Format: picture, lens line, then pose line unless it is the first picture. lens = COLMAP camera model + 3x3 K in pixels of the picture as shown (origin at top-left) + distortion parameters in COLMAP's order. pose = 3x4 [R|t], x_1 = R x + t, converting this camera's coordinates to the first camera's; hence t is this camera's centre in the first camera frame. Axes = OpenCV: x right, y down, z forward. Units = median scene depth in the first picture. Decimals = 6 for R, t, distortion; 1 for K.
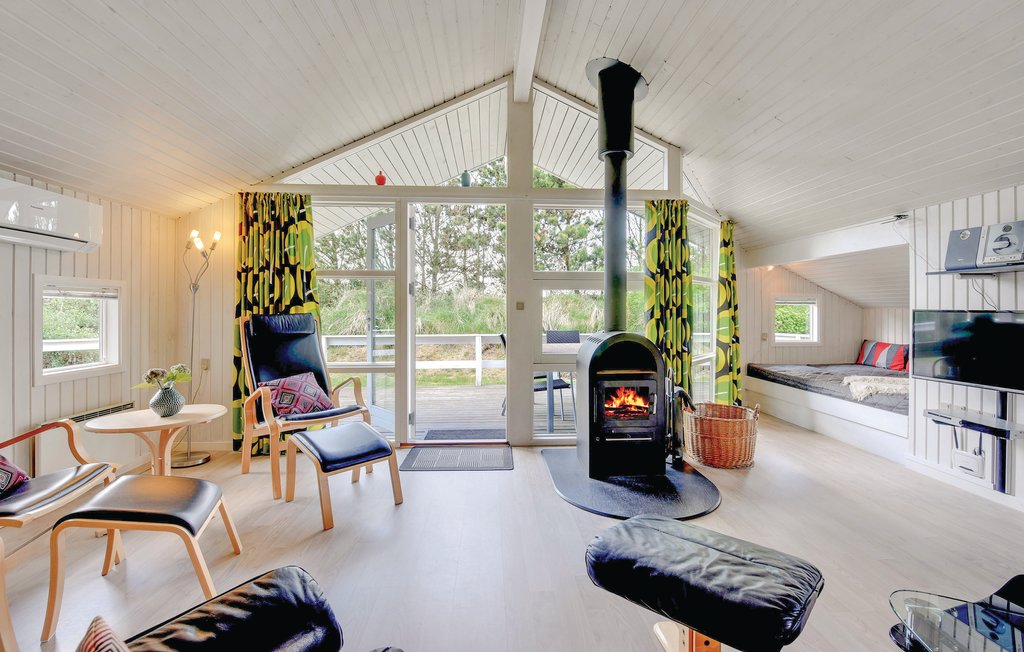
lens RADIAL K [[457.1, 0, 513.0], [0, 457.1, 308.6], [0, 0, 1]] dist [0.000341, 0.000185]
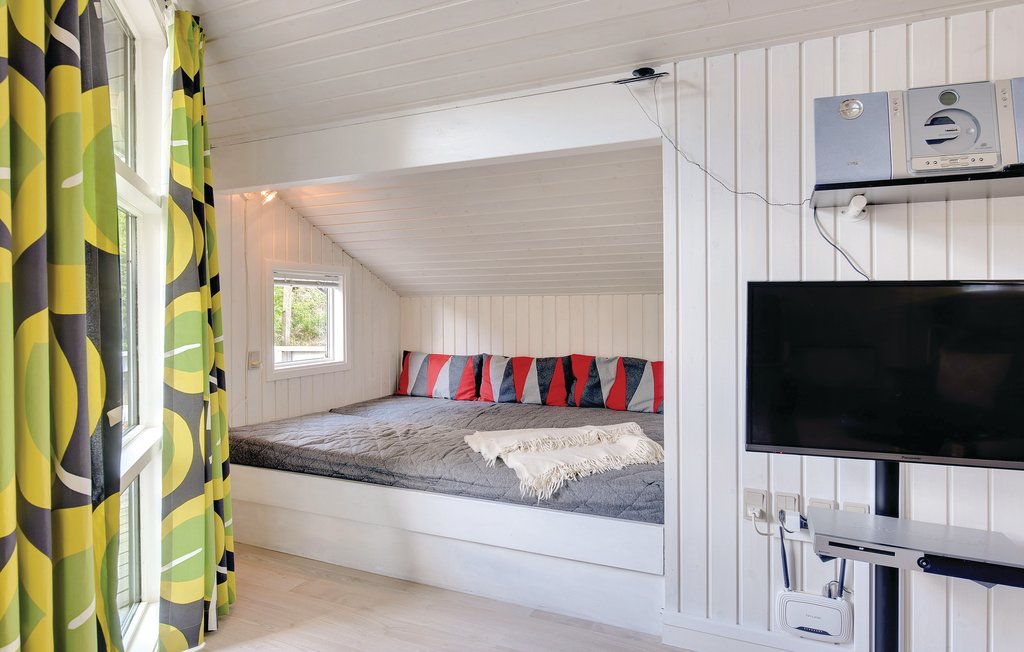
lens RADIAL K [[600.3, 0, 530.0], [0, 600.3, 312.1], [0, 0, 1]] dist [-0.005256, 0.000047]
pose [[0.462377, -0.010599, 0.886620, 0.250482], [0.003562, 0.999943, 0.010096, 0.017956], [-0.886676, -0.001510, 0.462389, 0.733168]]
